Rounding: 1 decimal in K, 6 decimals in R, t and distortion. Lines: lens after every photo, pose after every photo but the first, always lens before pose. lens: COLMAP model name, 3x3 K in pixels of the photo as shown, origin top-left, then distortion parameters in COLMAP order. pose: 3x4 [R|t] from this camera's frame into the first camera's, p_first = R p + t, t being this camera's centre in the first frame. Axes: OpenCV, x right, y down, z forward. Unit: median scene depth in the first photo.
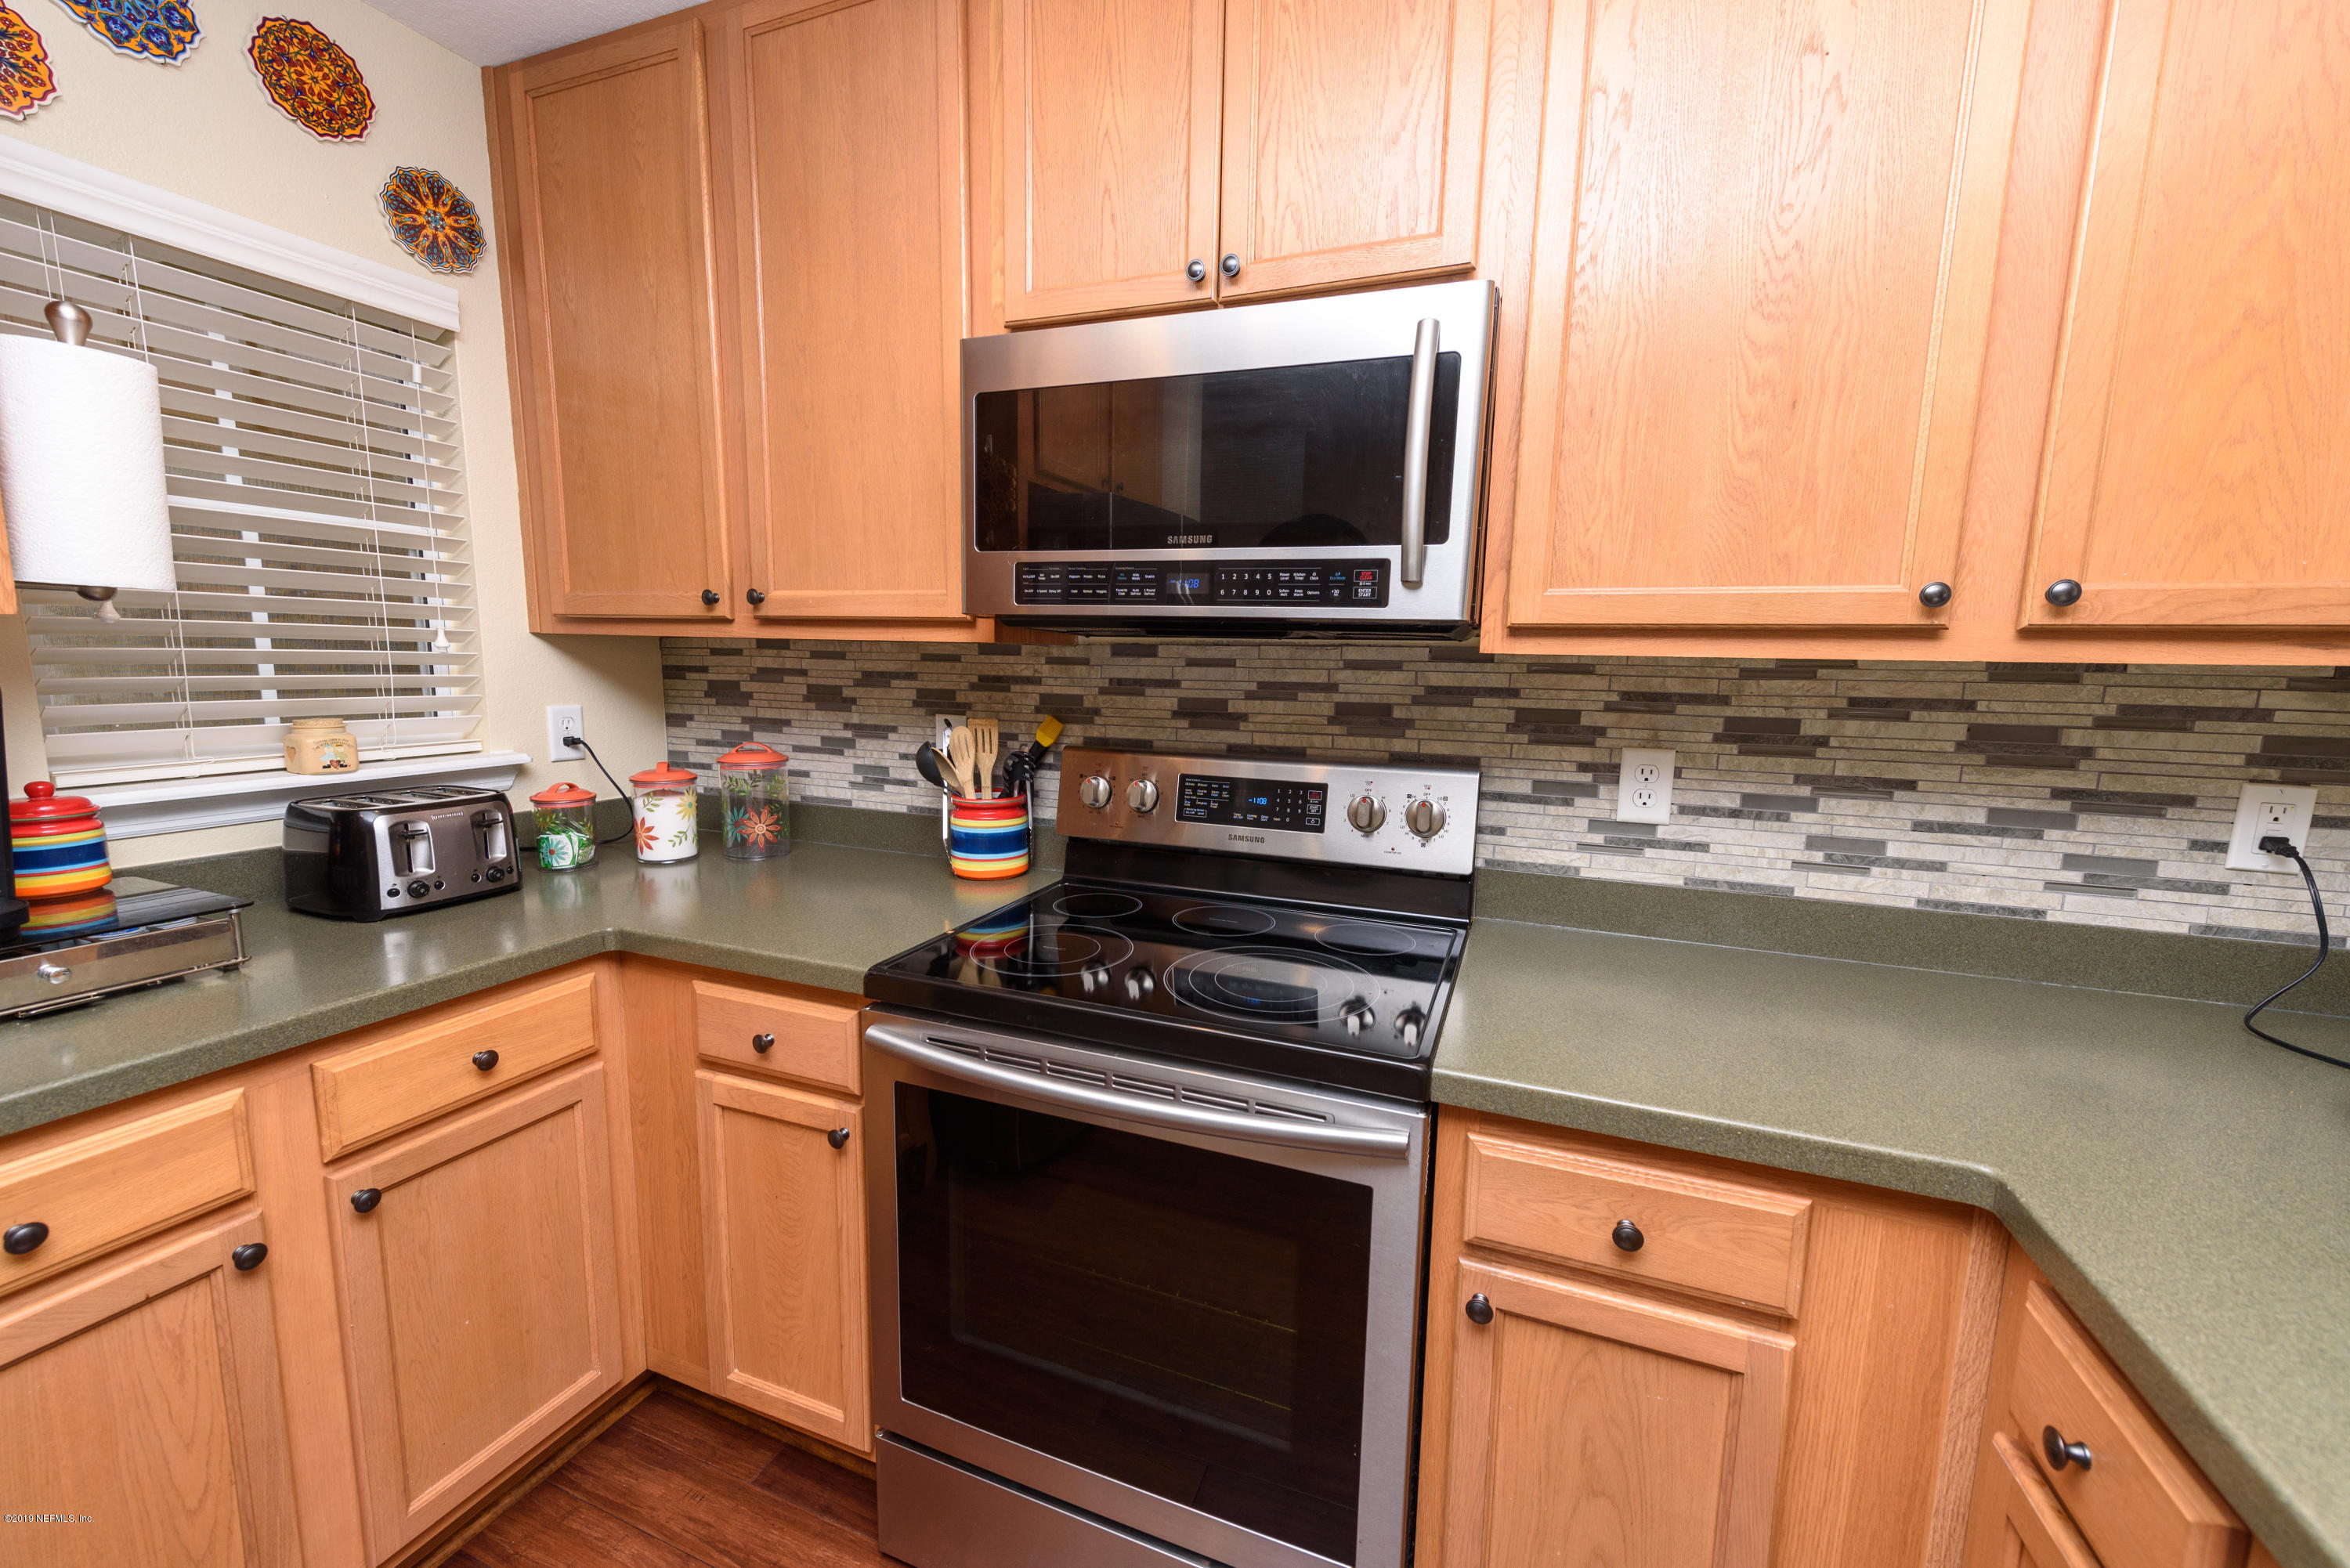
lens RADIAL K [[914.7, 0, 1179.3], [0, 914.7, 783.0], [0, 0, 1]] dist [0.012987, -0.003931]
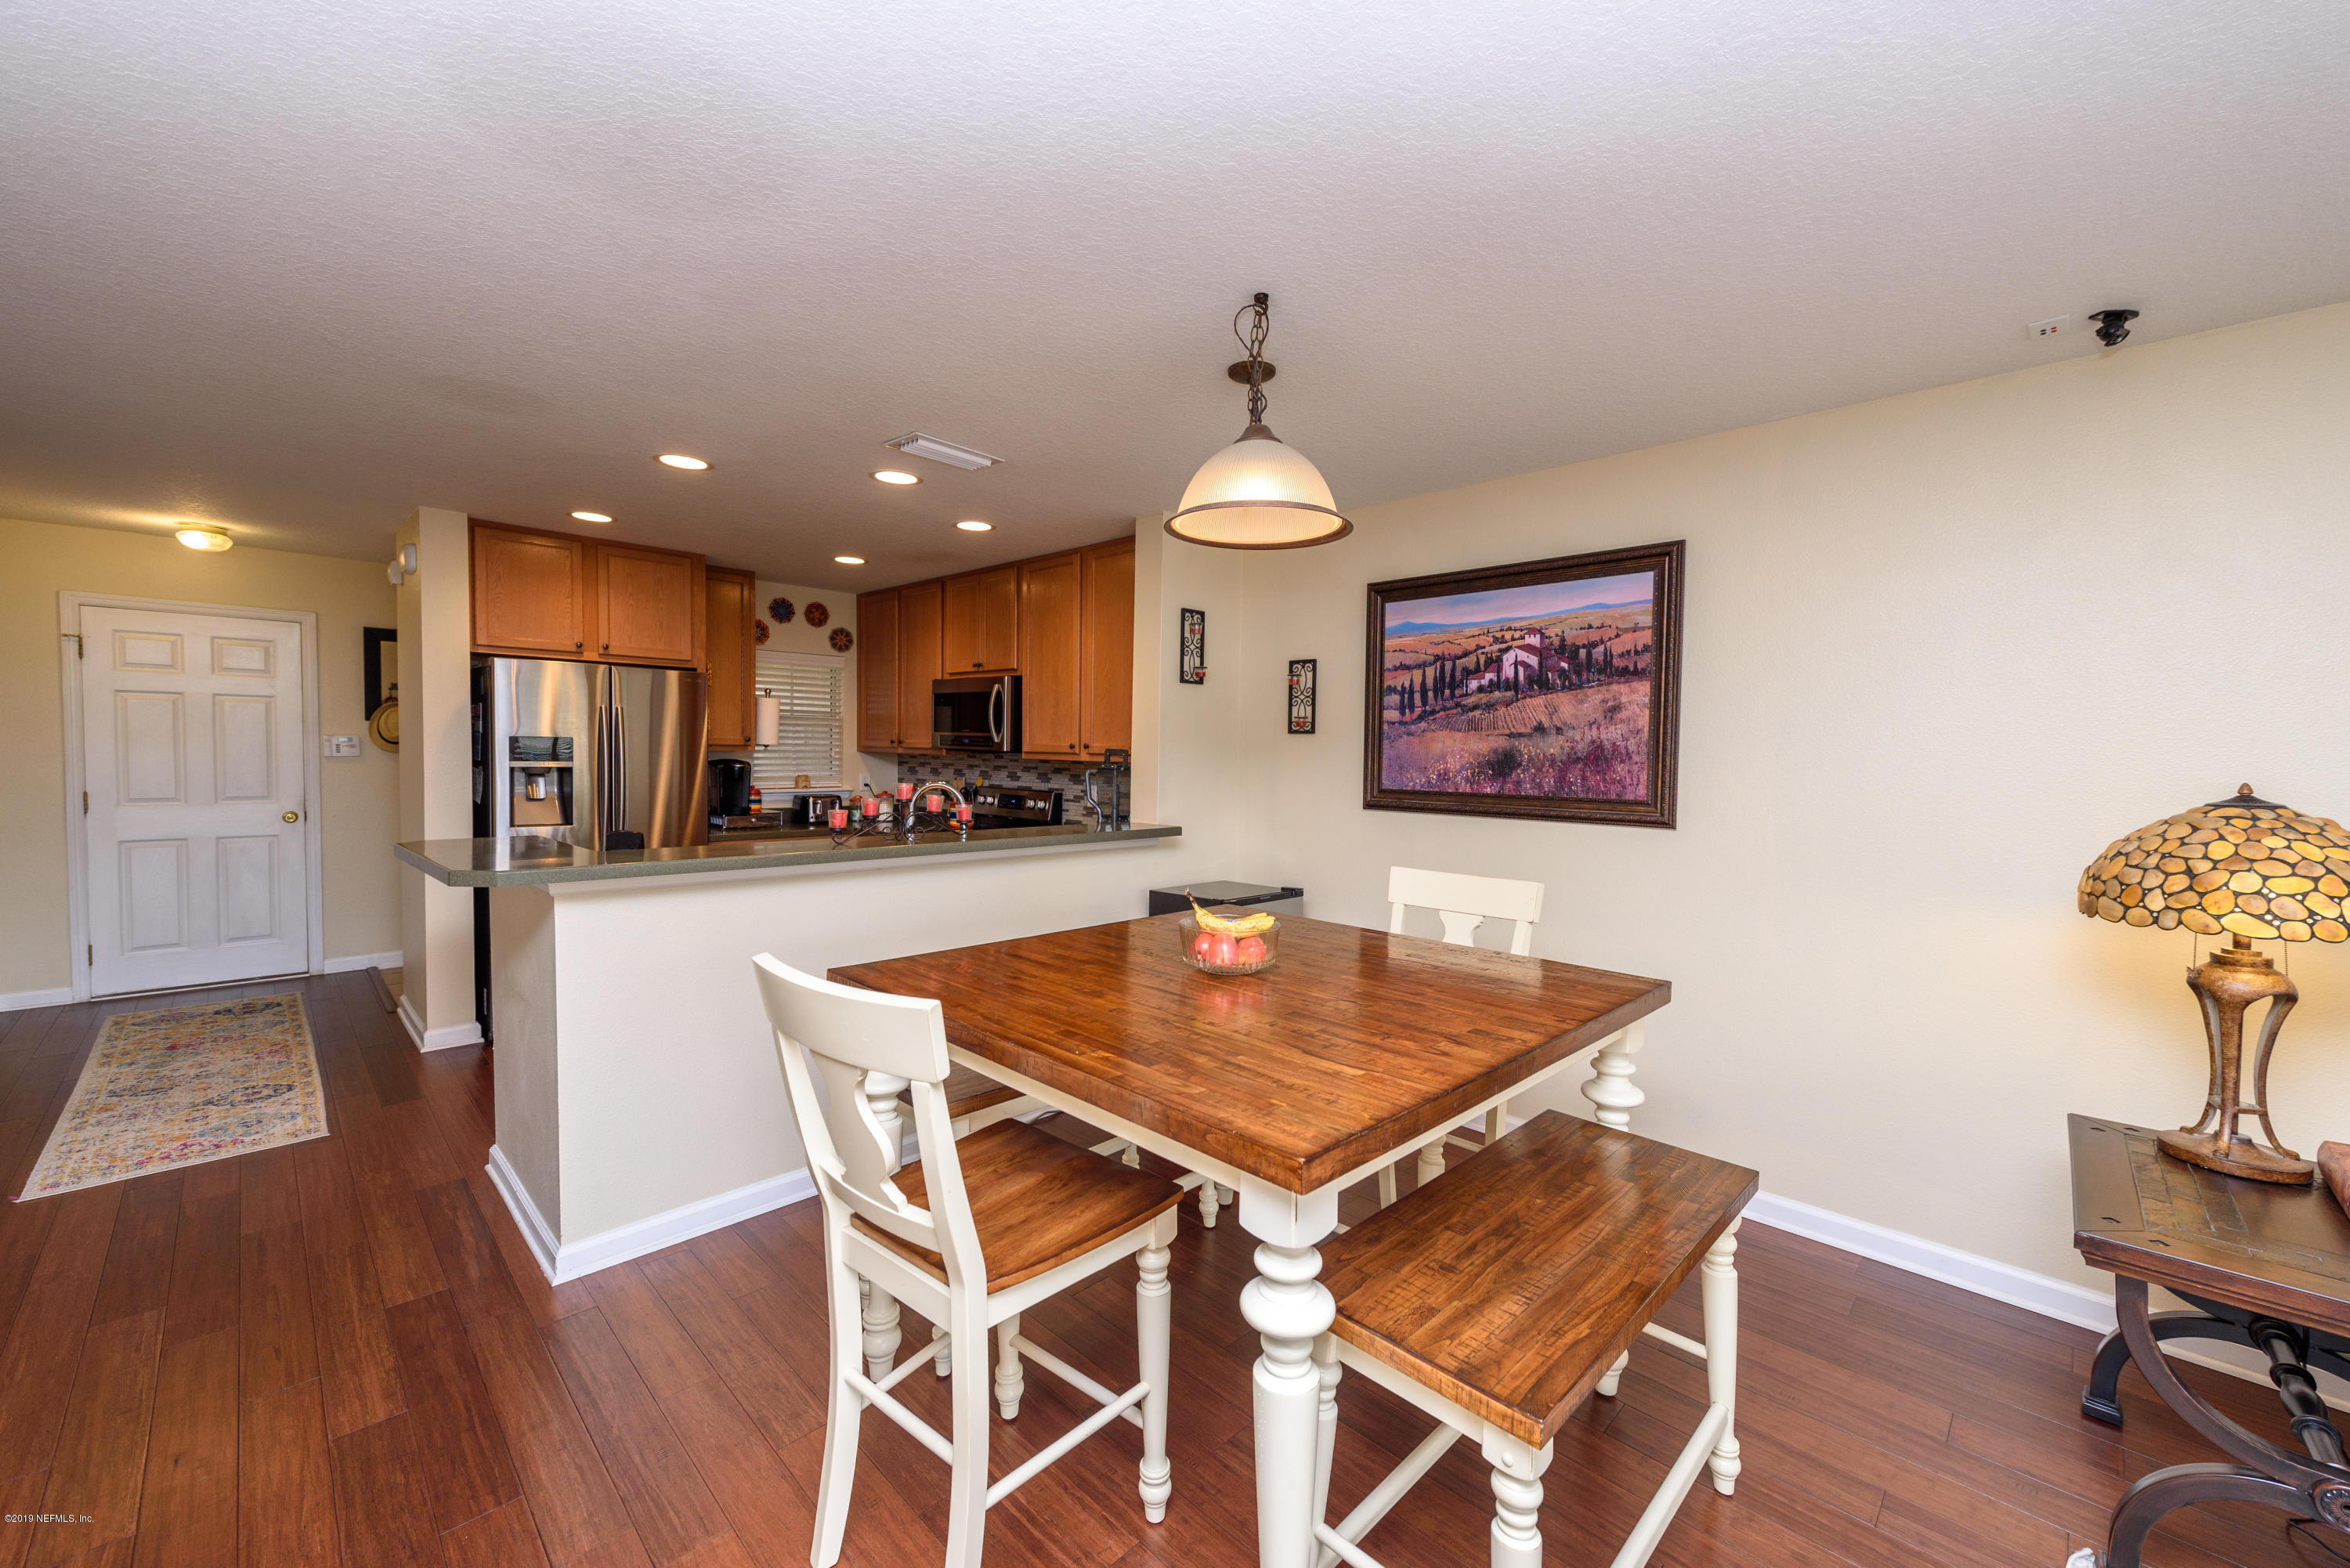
lens RADIAL K [[914.7, 0, 1179.3], [0, 914.7, 783.0], [0, 0, 1]] dist [0.012987, -0.003931]
pose [[0.920988, 0.012272, -0.389398, 2.140633], [-0.053573, 0.993998, -0.095383, 0.262693], [0.385890, 0.108708, 0.916118, -2.024269]]
